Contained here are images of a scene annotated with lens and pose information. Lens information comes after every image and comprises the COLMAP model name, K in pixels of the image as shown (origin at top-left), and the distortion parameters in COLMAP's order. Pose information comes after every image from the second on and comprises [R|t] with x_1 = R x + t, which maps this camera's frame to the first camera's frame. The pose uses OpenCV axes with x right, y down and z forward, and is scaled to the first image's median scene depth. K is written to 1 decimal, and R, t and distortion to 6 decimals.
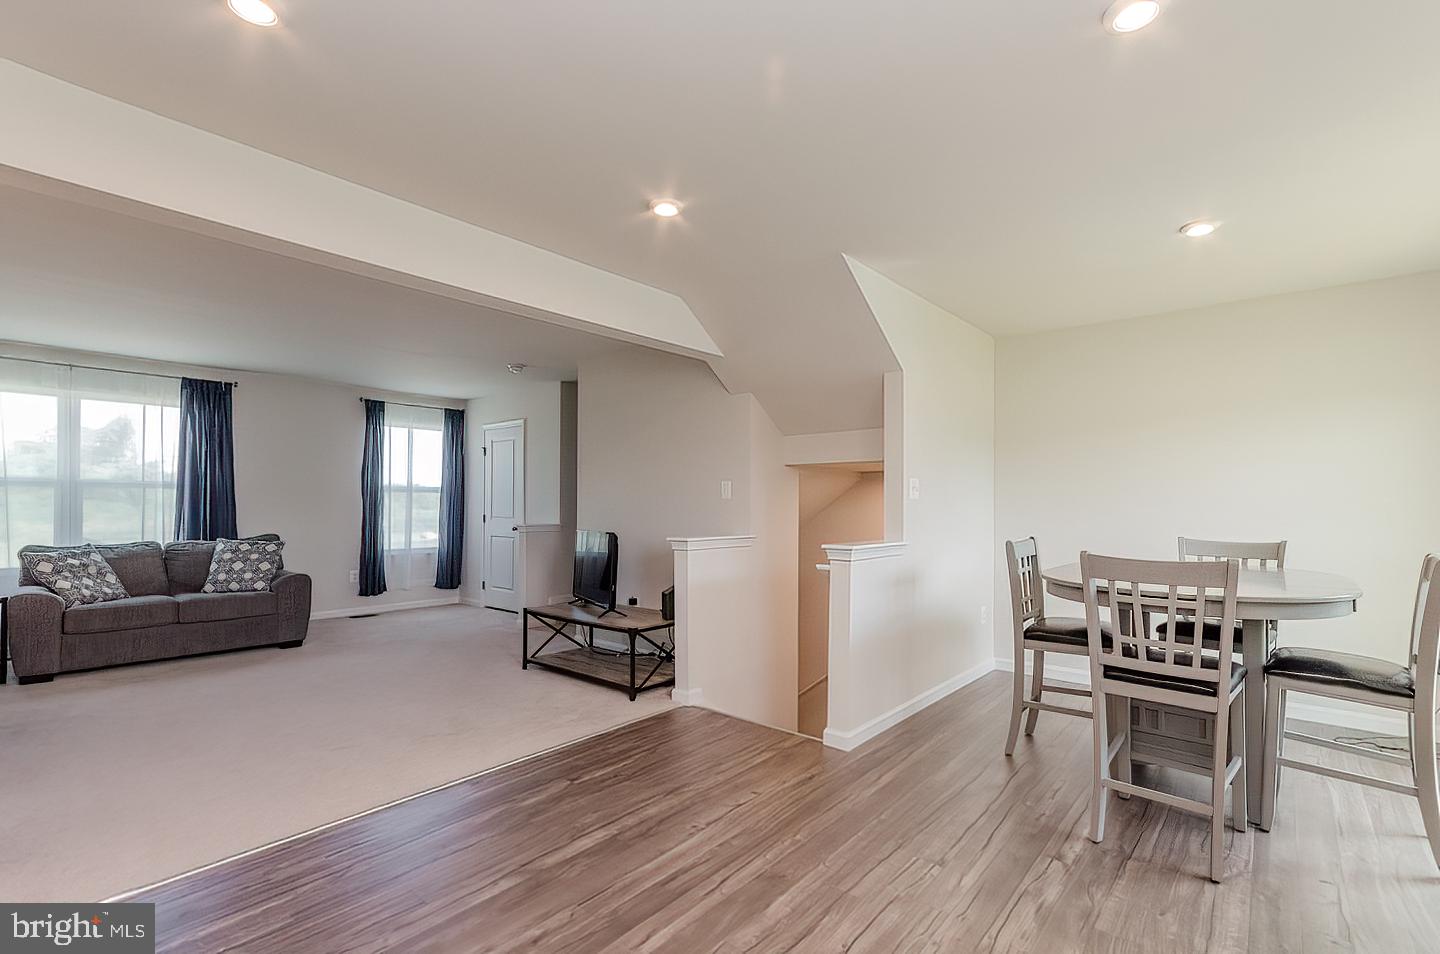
lens RADIAL K [[651.2, 0, 738.4], [0, 651.2, 494.1], [0, 0, 1]] dist [0.017519, -0.001054]
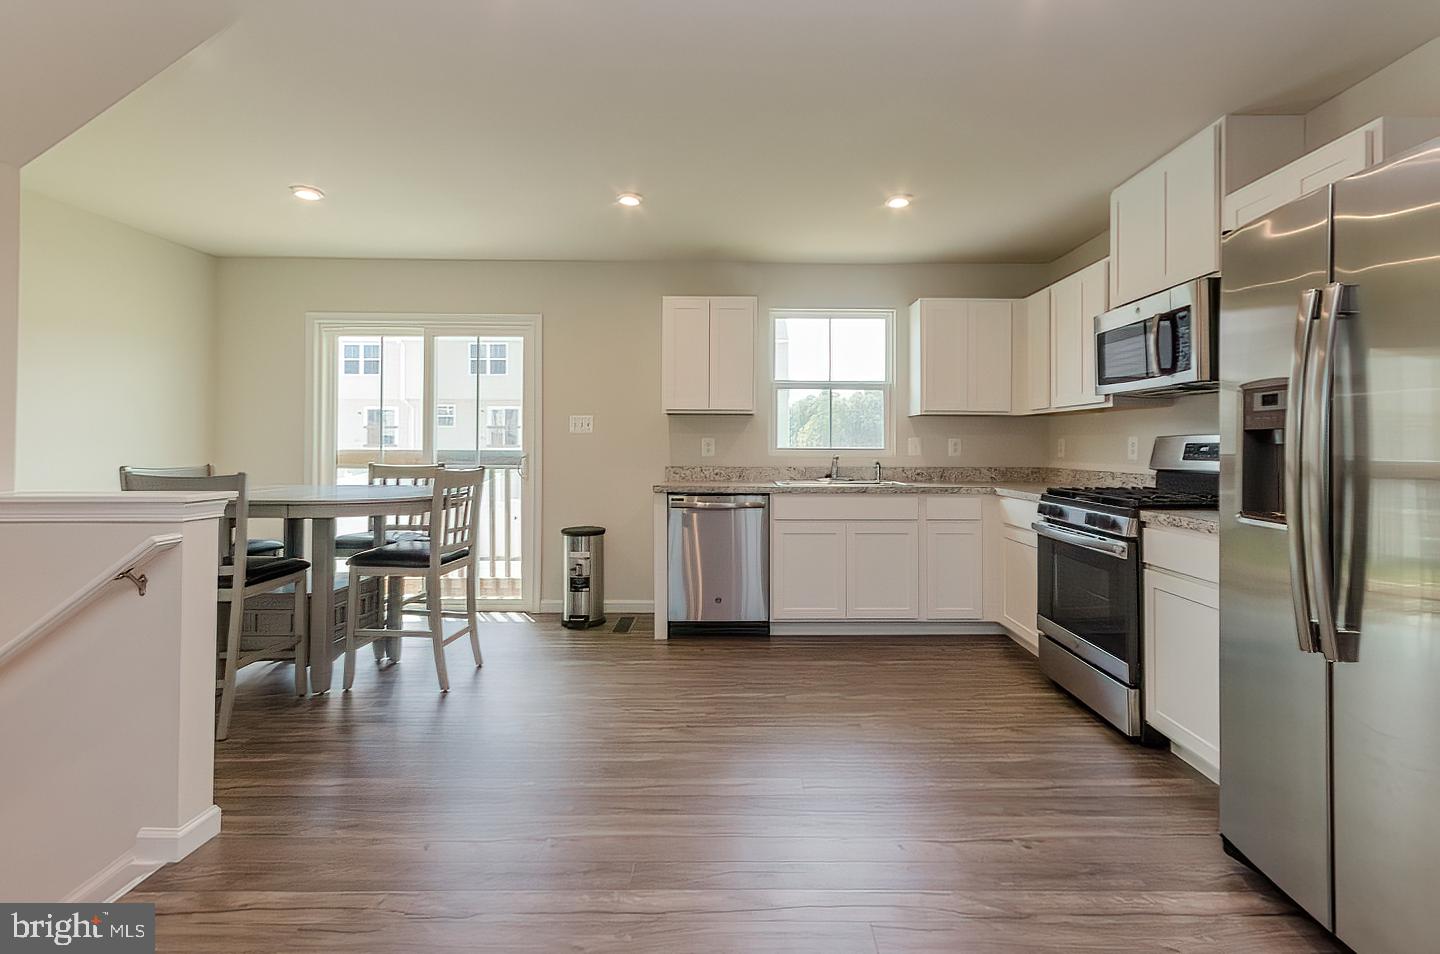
lens RADIAL K [[651.2, 0, 749.8], [0, 651.2, 438.3], [0, 0, 1]] dist [0.017519, -0.001054]
pose [[-0.646814, 0.001377, 0.762646, -0.490824], [-0.009887, 0.999899, -0.010191, 0.043584], [-0.762583, -0.014132, -0.646735, 1.933671]]
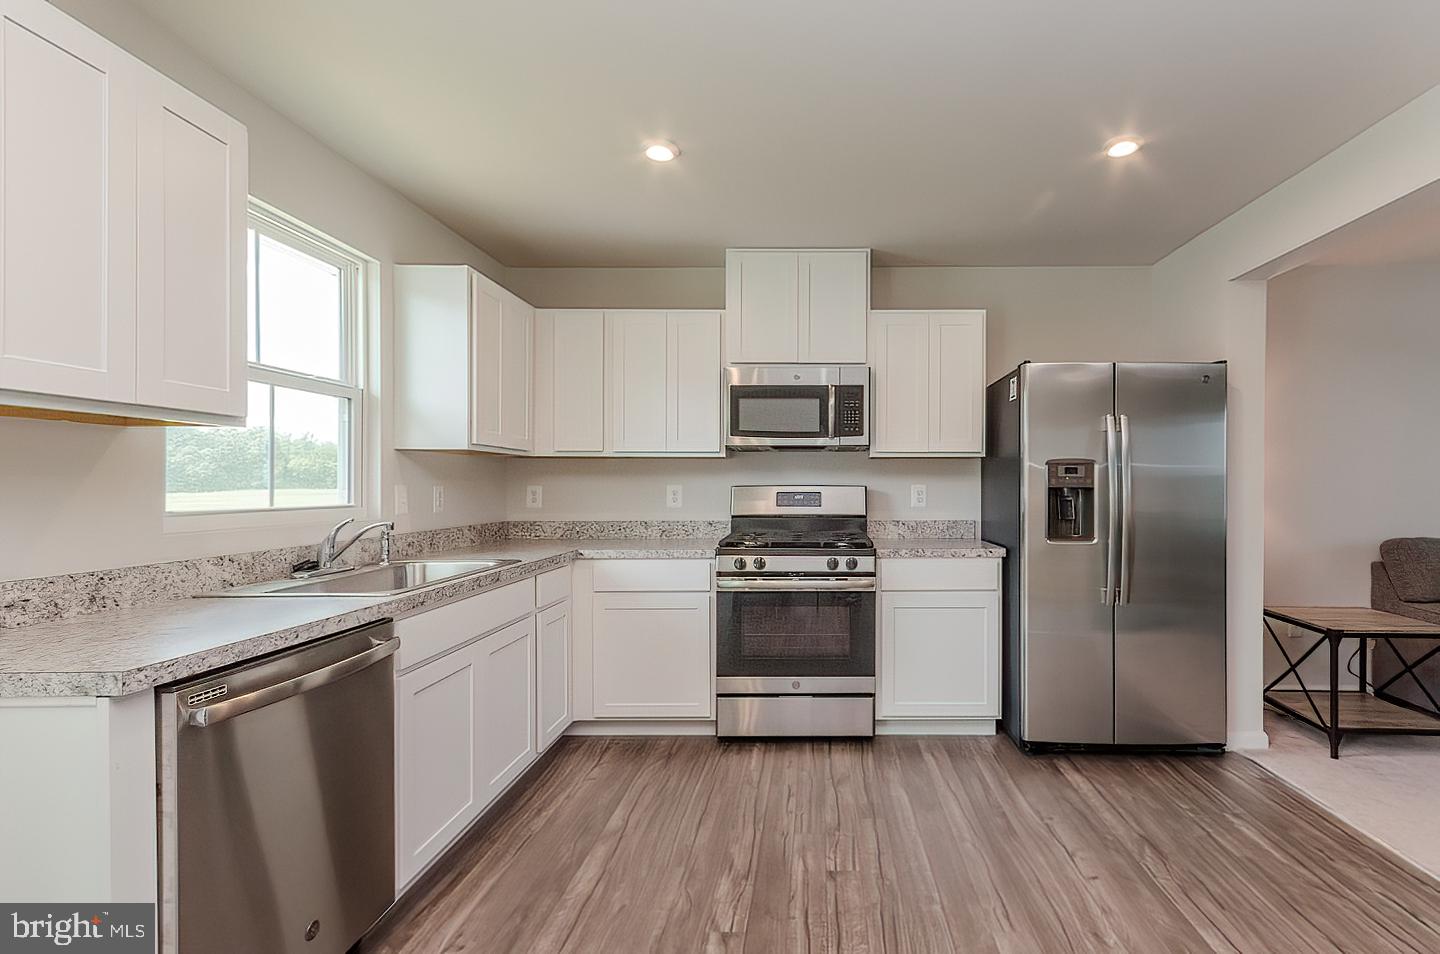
lens RADIAL K [[651.2, 0, 803.0], [0, 651.2, 495.3], [0, 0, 1]] dist [0.017519, -0.001054]
pose [[-0.775774, 0.006430, -0.630978, 0.910181], [0.000128, 0.999950, 0.010033, 0.022550], [0.631011, 0.007703, -0.775736, 1.669808]]
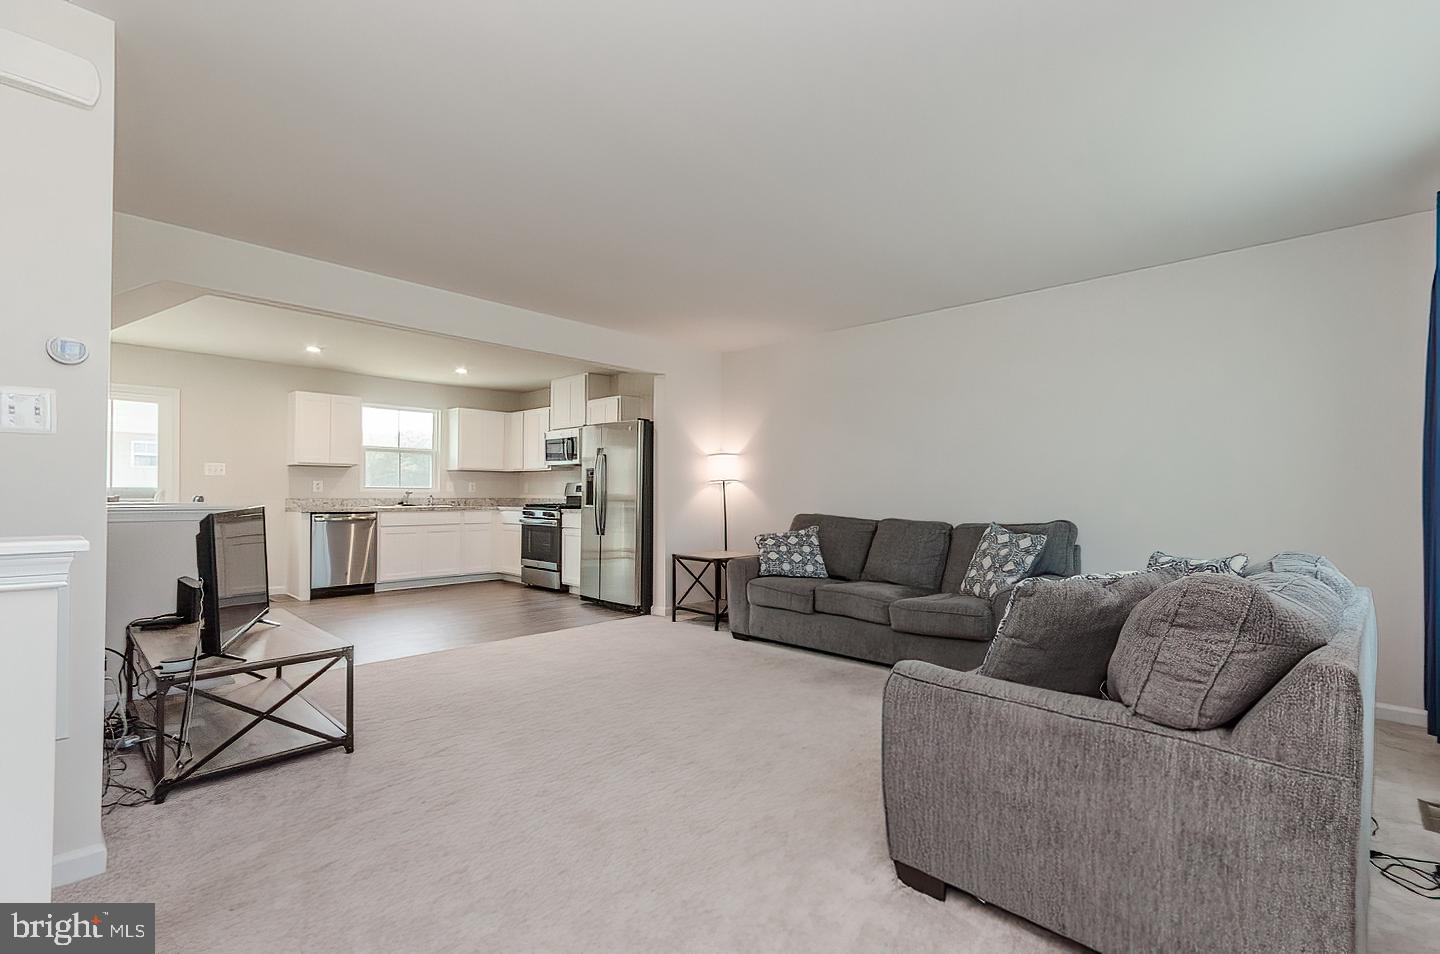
lens RADIAL K [[651.2, 0, 731.0], [0, 651.2, 485.4], [0, 0, 1]] dist [0.017519, -0.001054]
pose [[-0.997738, -0.009692, 0.066523, -1.095437], [-0.010809, 0.999806, -0.016455, 0.078442], [-0.066351, -0.017137, -0.997649, 3.788703]]
